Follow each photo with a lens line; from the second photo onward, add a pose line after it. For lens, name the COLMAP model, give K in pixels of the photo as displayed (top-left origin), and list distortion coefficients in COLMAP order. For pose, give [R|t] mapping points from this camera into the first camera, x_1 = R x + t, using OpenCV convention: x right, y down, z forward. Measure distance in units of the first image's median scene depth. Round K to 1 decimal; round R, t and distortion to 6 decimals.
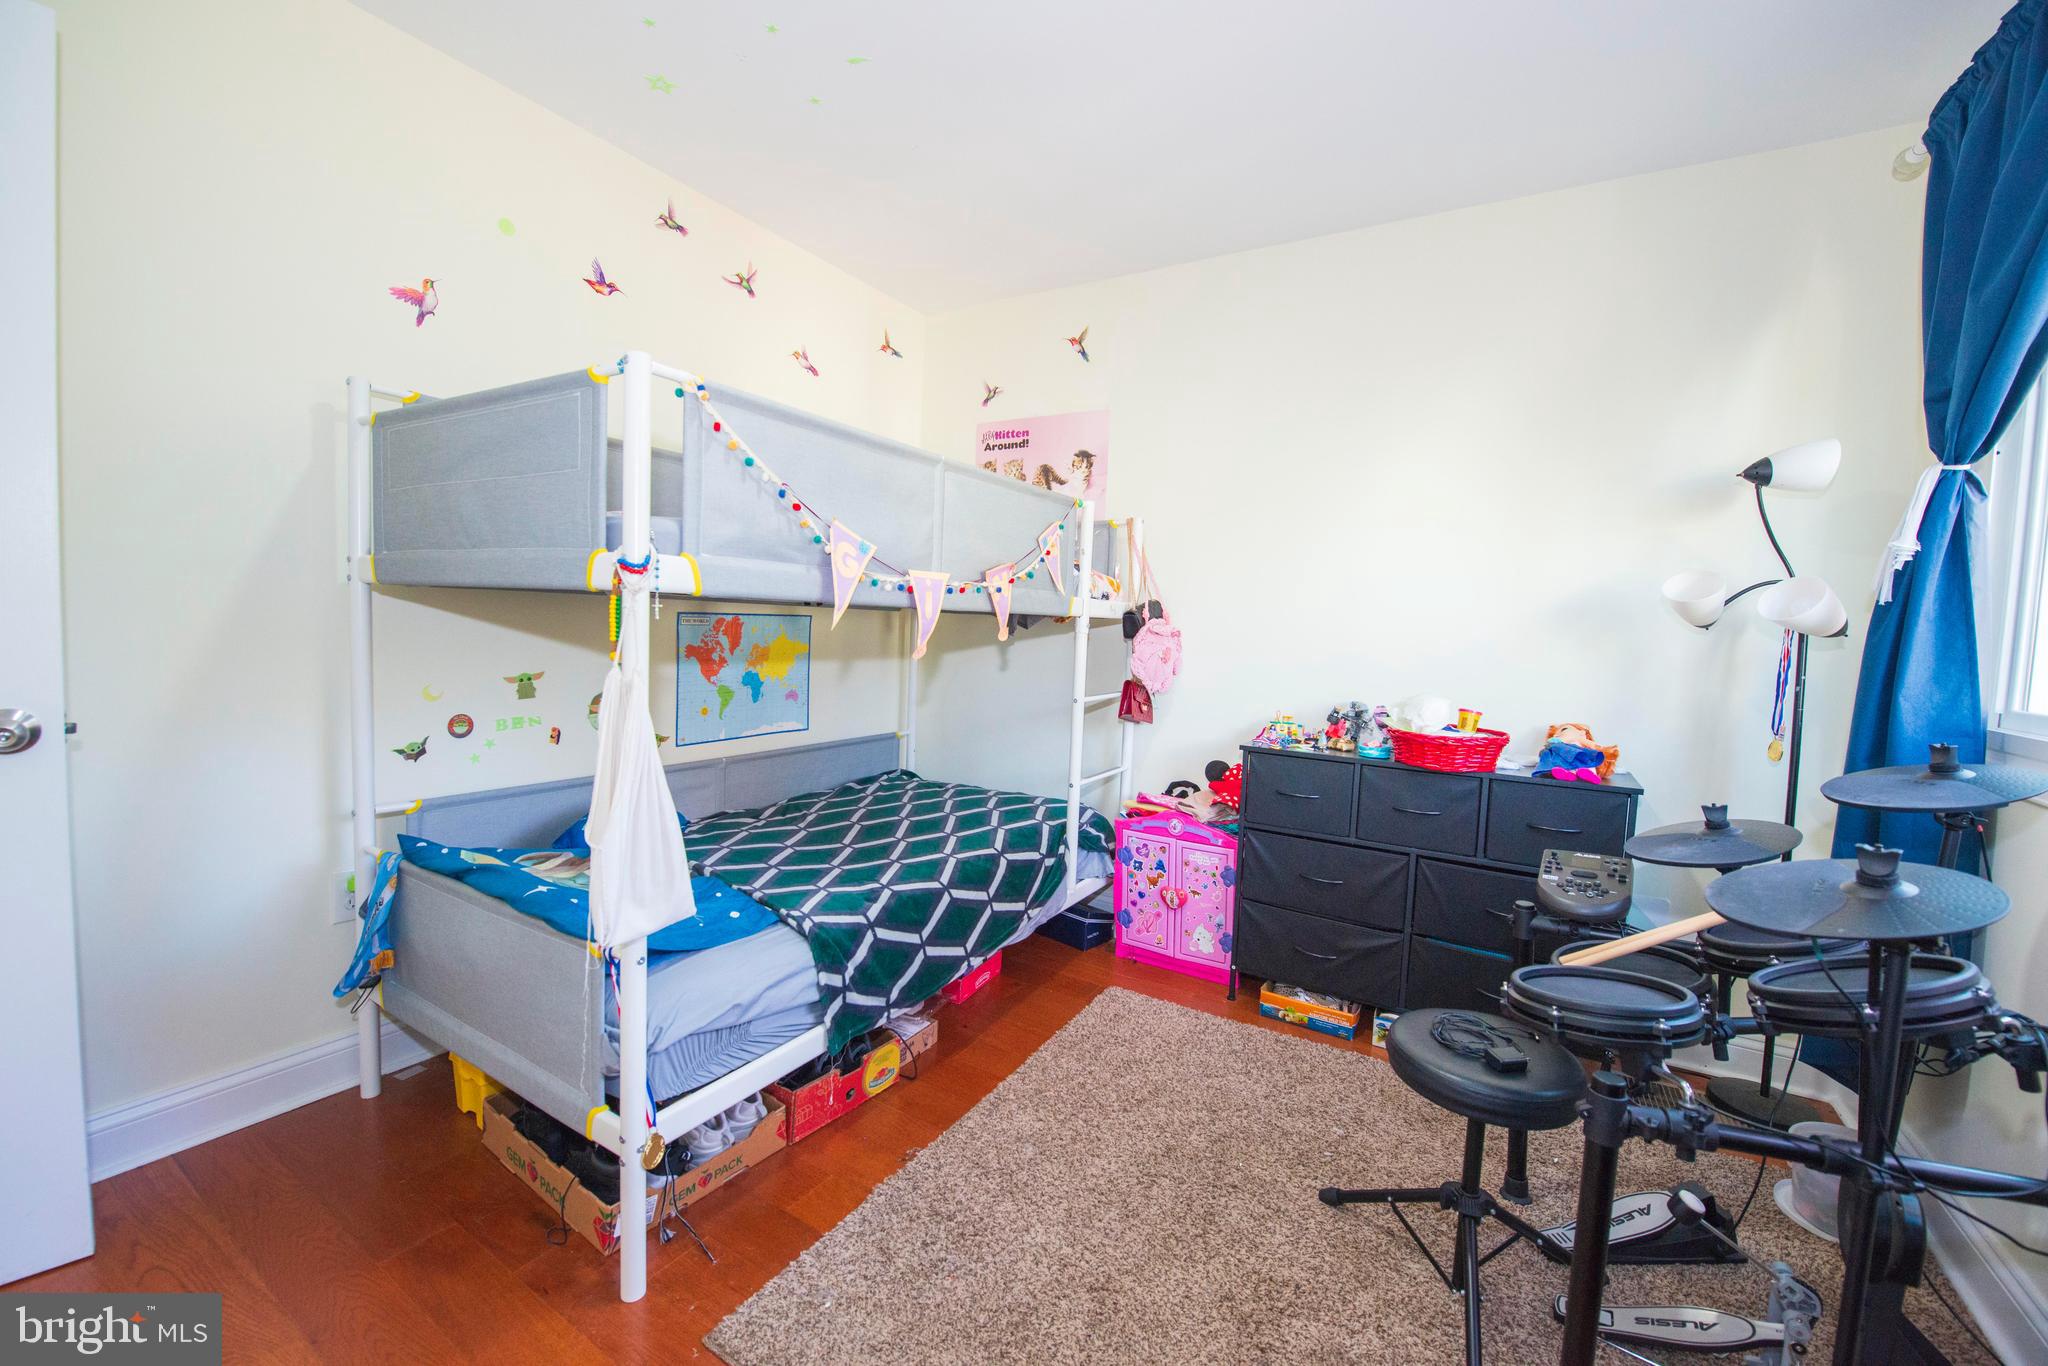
lens RADIAL K [[813.0, 0, 1032.2], [0, 813.0, 681.3], [0, 0, 1]] dist [-0.020416, -0.000444]
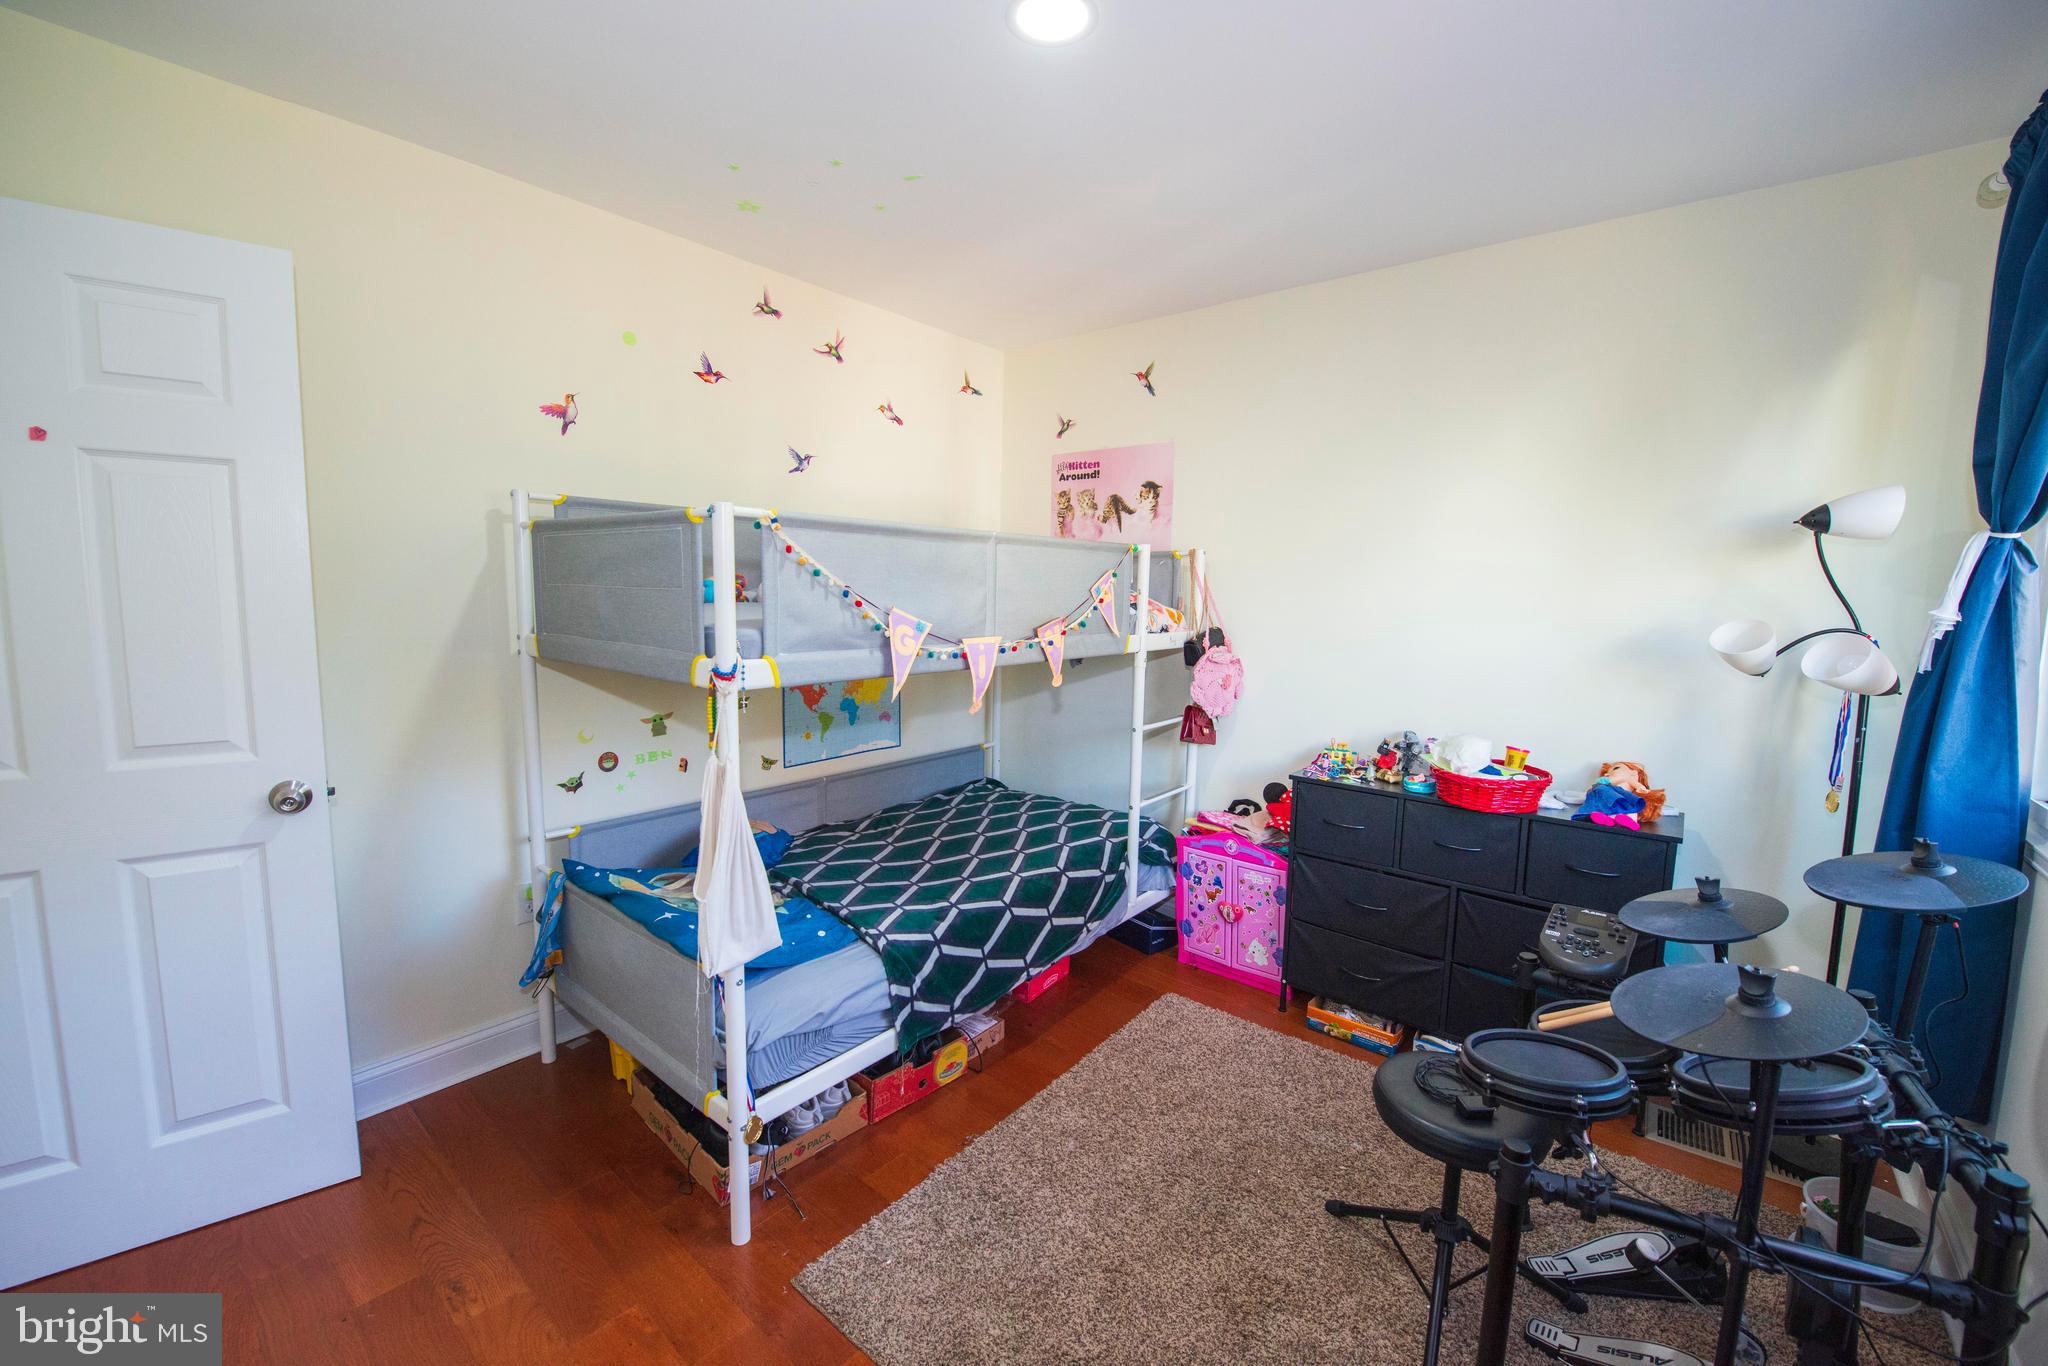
lens RADIAL K [[813.0, 0, 1032.2], [0, 813.0, 681.3], [0, 0, 1]] dist [-0.020416, -0.000444]
pose [[0.989310, -0.004632, -0.145756, 0.110002], [0.010550, 0.999150, 0.039855, -0.121459], [0.145448, -0.040967, 0.988517, -0.115693]]
